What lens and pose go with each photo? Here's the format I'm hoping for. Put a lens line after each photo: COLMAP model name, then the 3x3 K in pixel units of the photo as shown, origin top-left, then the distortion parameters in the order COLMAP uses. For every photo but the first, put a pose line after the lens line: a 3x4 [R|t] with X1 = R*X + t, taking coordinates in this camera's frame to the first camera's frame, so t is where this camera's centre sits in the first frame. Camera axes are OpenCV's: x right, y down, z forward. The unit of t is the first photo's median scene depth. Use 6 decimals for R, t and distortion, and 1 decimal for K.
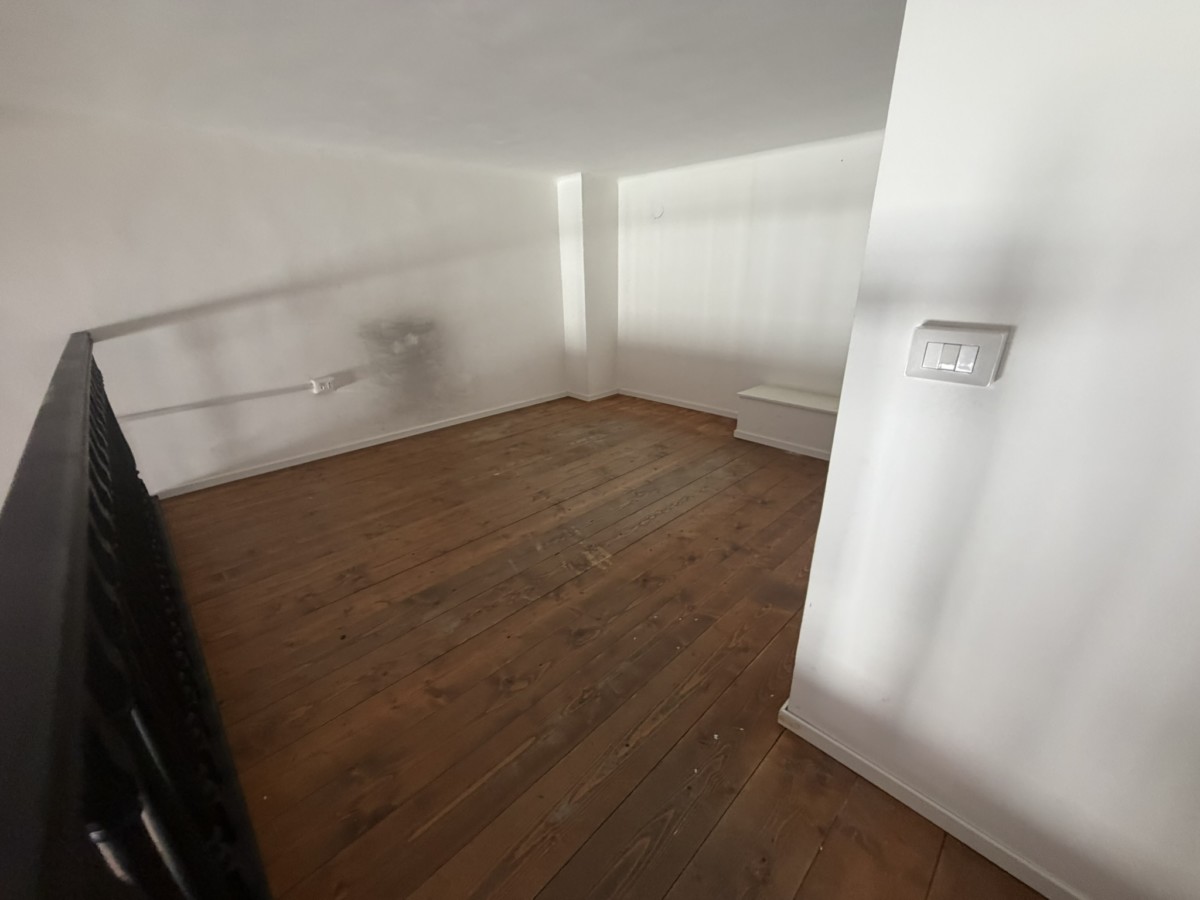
lens RADIAL K [[477.9, 0, 599.7], [0, 477.9, 449.7], [0, 0, 1]] dist [0.000299, 0.000442]
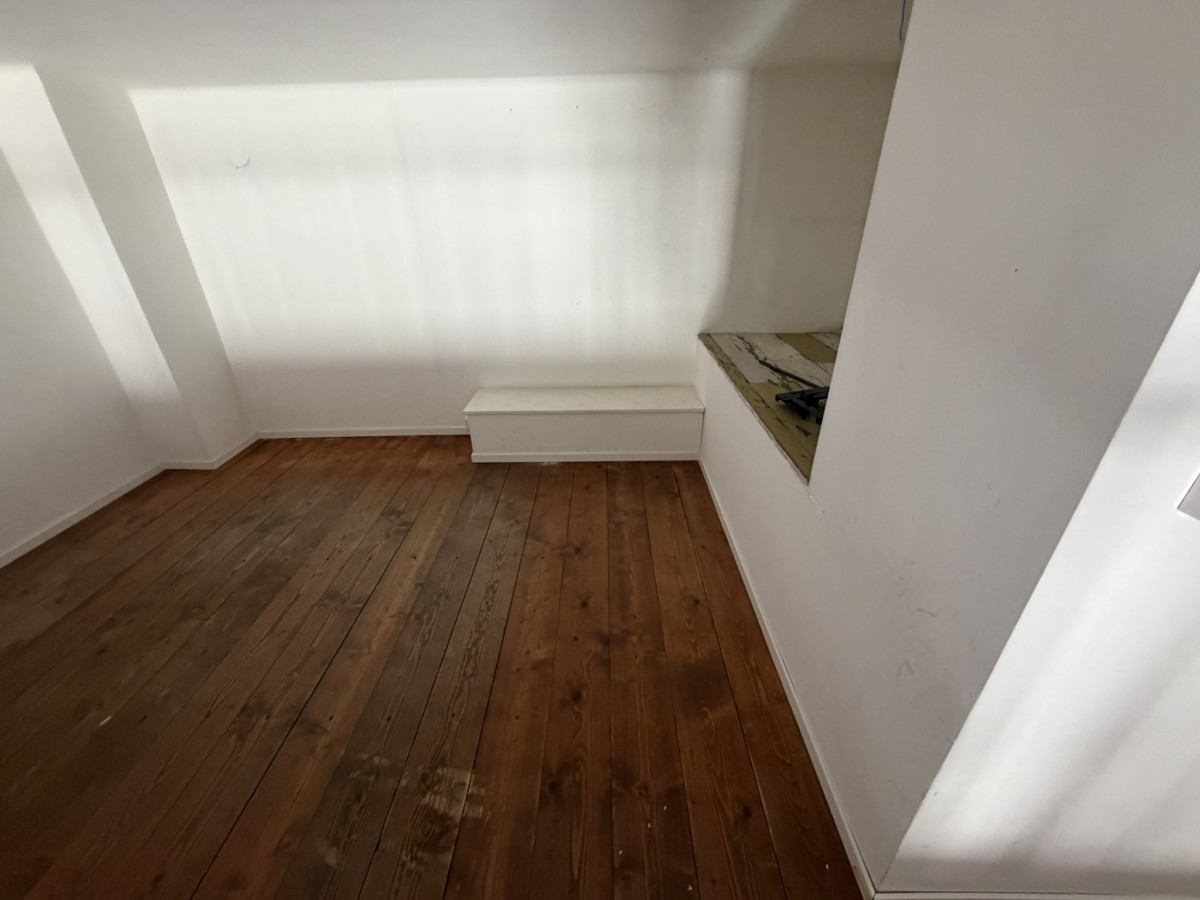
lens RADIAL K [[477.9, 0, 597.8], [0, 477.9, 451.1], [0, 0, 1]] dist [0.000299, 0.000442]
pose [[0.712501, -0.316041, 0.626467, -0.071641], [0.261019, 0.948128, 0.181447, -0.148562], [-0.651315, 0.034239, 0.758034, 0.278905]]
